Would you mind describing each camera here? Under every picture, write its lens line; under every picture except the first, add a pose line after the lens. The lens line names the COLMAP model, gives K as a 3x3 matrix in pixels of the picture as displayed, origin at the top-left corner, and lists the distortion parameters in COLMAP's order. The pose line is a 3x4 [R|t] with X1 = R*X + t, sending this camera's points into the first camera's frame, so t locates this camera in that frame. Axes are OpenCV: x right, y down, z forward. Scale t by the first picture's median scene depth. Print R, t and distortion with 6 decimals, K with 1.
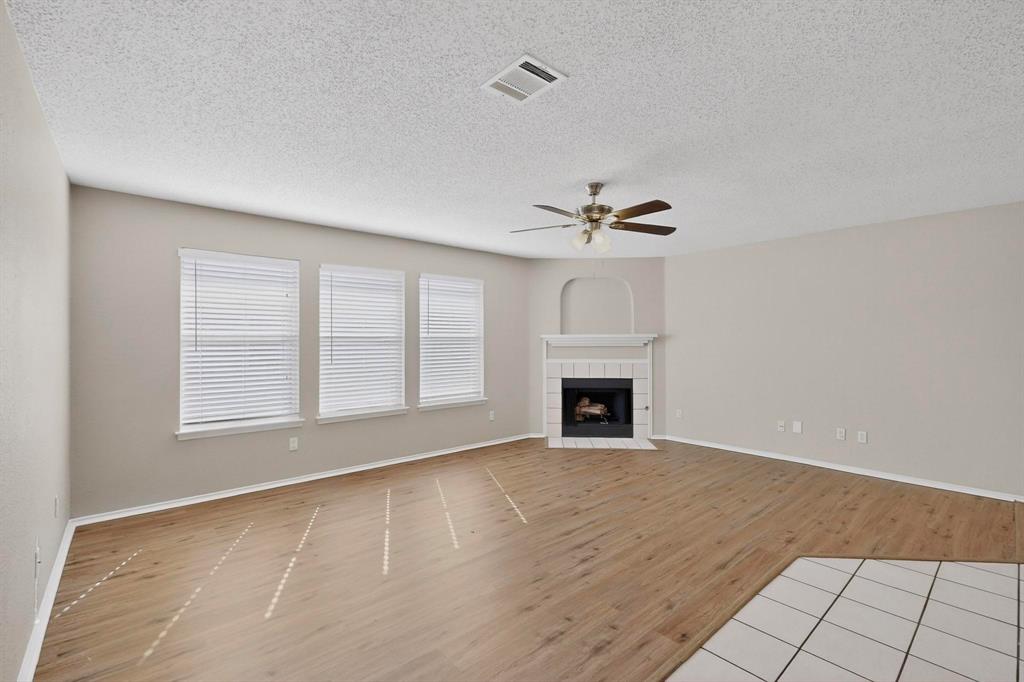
lens RADIAL K [[447.2, 0, 512.6], [0, 447.2, 342.5], [0, 0, 1]] dist [0.001101, 0.000313]
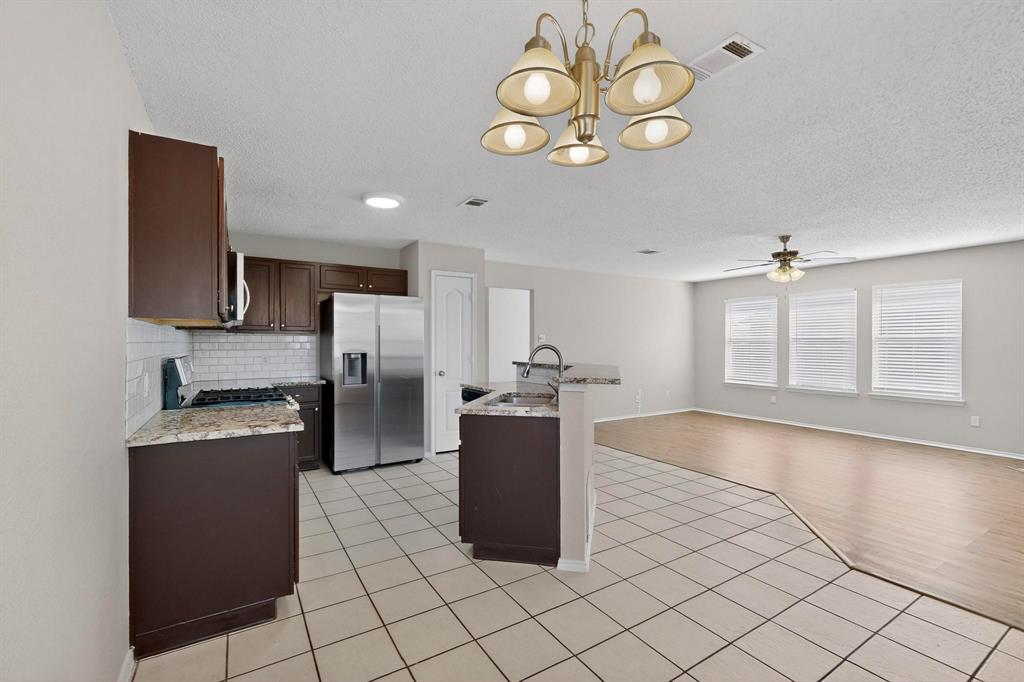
lens RADIAL K [[447.2, 0, 512.7], [0, 447.2, 344.8], [0, 0, 1]] dist [0.001101, 0.000313]
pose [[-0.156375, 0.007532, -0.987669, 1.160617], [-0.003976, 0.999958, 0.008256, 0.000632], [0.987690, 0.005218, -0.156338, 0.217729]]
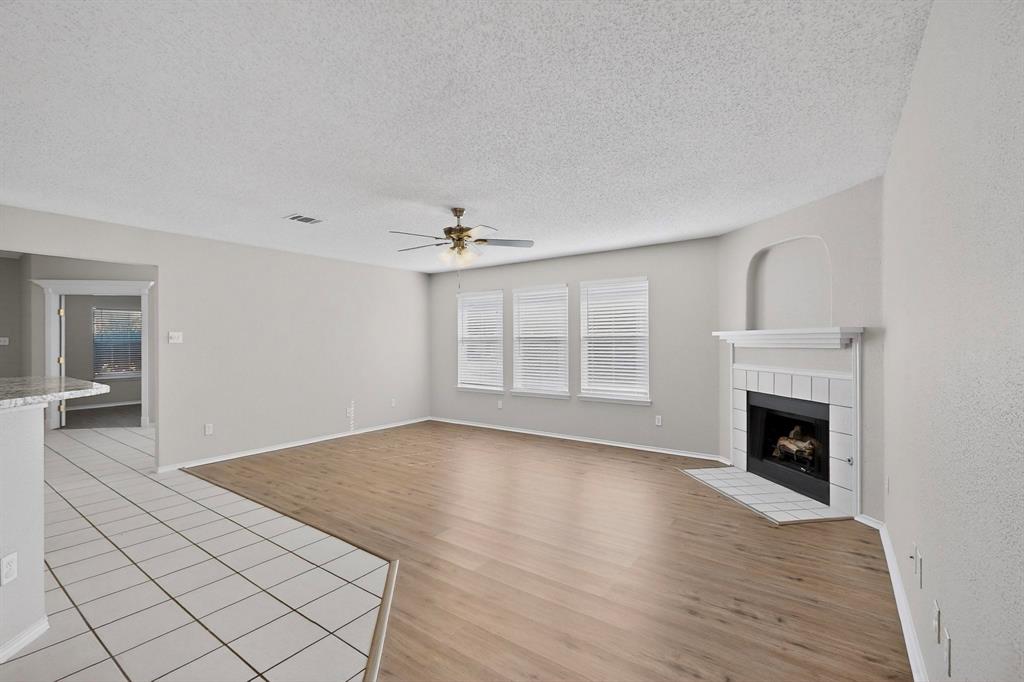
lens RADIAL K [[447.2, 0, 510.5], [0, 447.2, 342.2], [0, 0, 1]] dist [0.001101, 0.000313]
pose [[0.228295, 0.002494, -0.973589, 0.885333], [-0.001058, 0.999997, 0.002313, -0.000797], [0.973592, 0.000502, 0.228296, 0.555524]]
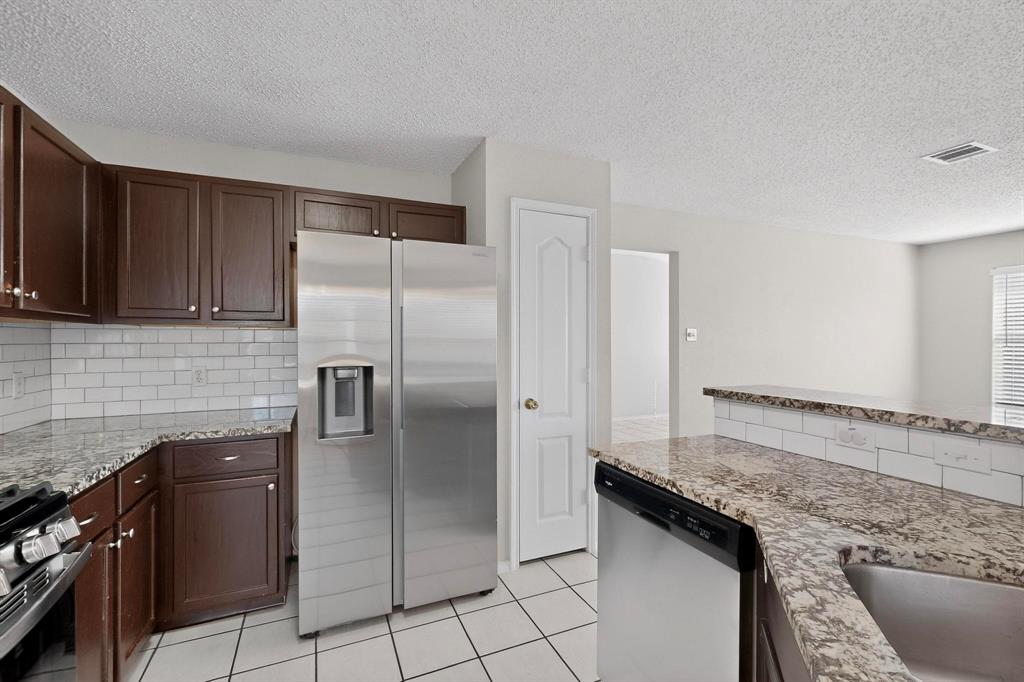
lens RADIAL K [[447.2, 0, 516.0], [0, 447.2, 344.2], [0, 0, 1]] dist [0.001101, 0.000313]
pose [[-0.300870, 0.011273, -0.953598, 0.680248], [-0.002488, 0.999917, 0.012605, -0.000060], [0.953662, 0.006165, -0.300817, 0.038890]]
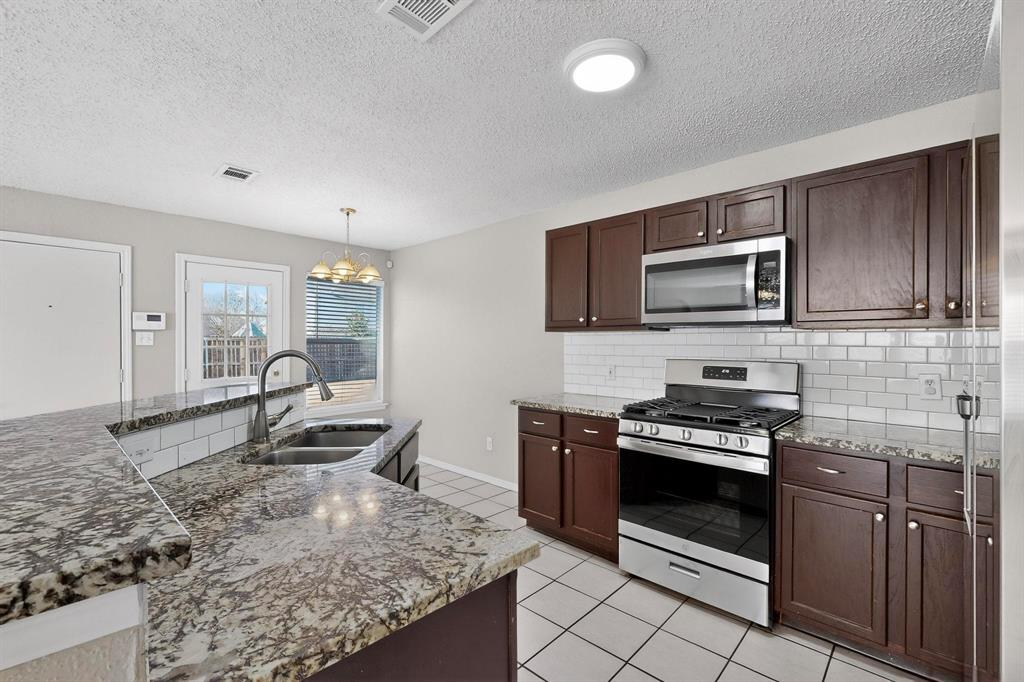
lens RADIAL K [[447.2, 0, 515.6], [0, 447.2, 342.3], [0, 0, 1]] dist [0.001101, 0.000313]
pose [[-0.097443, 0.002088, 0.995239, 0.156757], [0.003897, 0.999991, -0.001716, -0.000790], [-0.995233, 0.003711, -0.097450, 0.016464]]
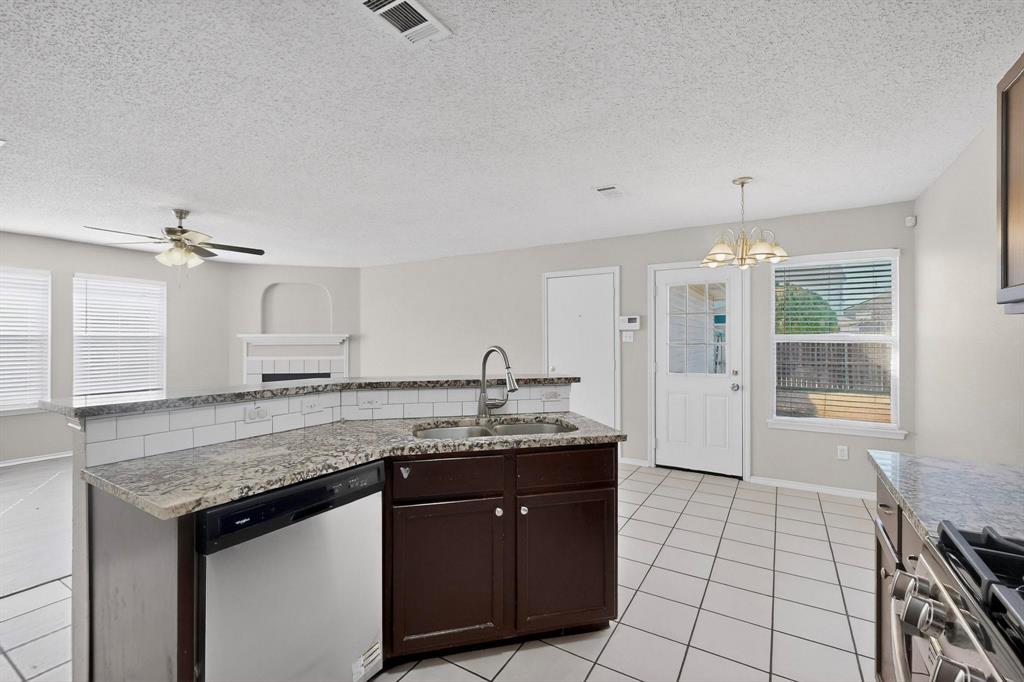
lens RADIAL K [[447.2, 0, 510.8], [0, 447.2, 338.3], [0, 0, 1]] dist [0.001101, 0.000313]
pose [[0.953898, 0.003926, 0.300106, 0.436015], [-0.001456, 0.999963, -0.008456, 0.000815], [-0.300129, 0.007629, 0.953868, -0.270027]]
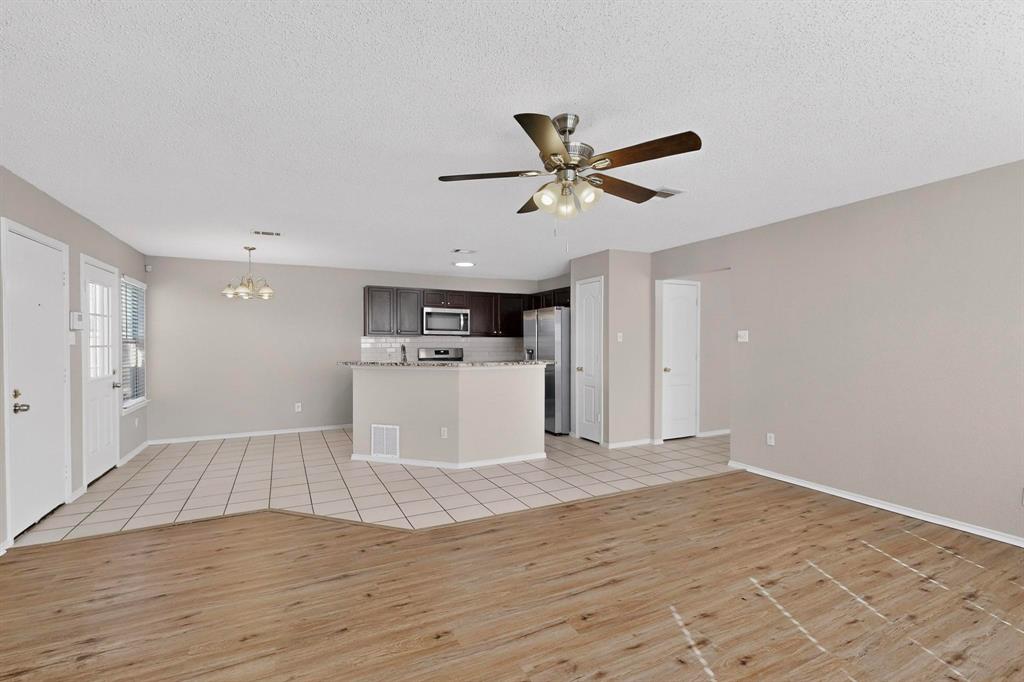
lens RADIAL K [[460.7, 0, 513.2], [0, 460.7, 345.6], [0, 0, 1]] dist [0.002891, -0.000717]
pose [[-0.968014, 0.004475, 0.250856, 0.053101], [0.007475, 0.999911, 0.011008, -0.001651], [-0.250784, 0.012531, -0.967962, 1.114900]]
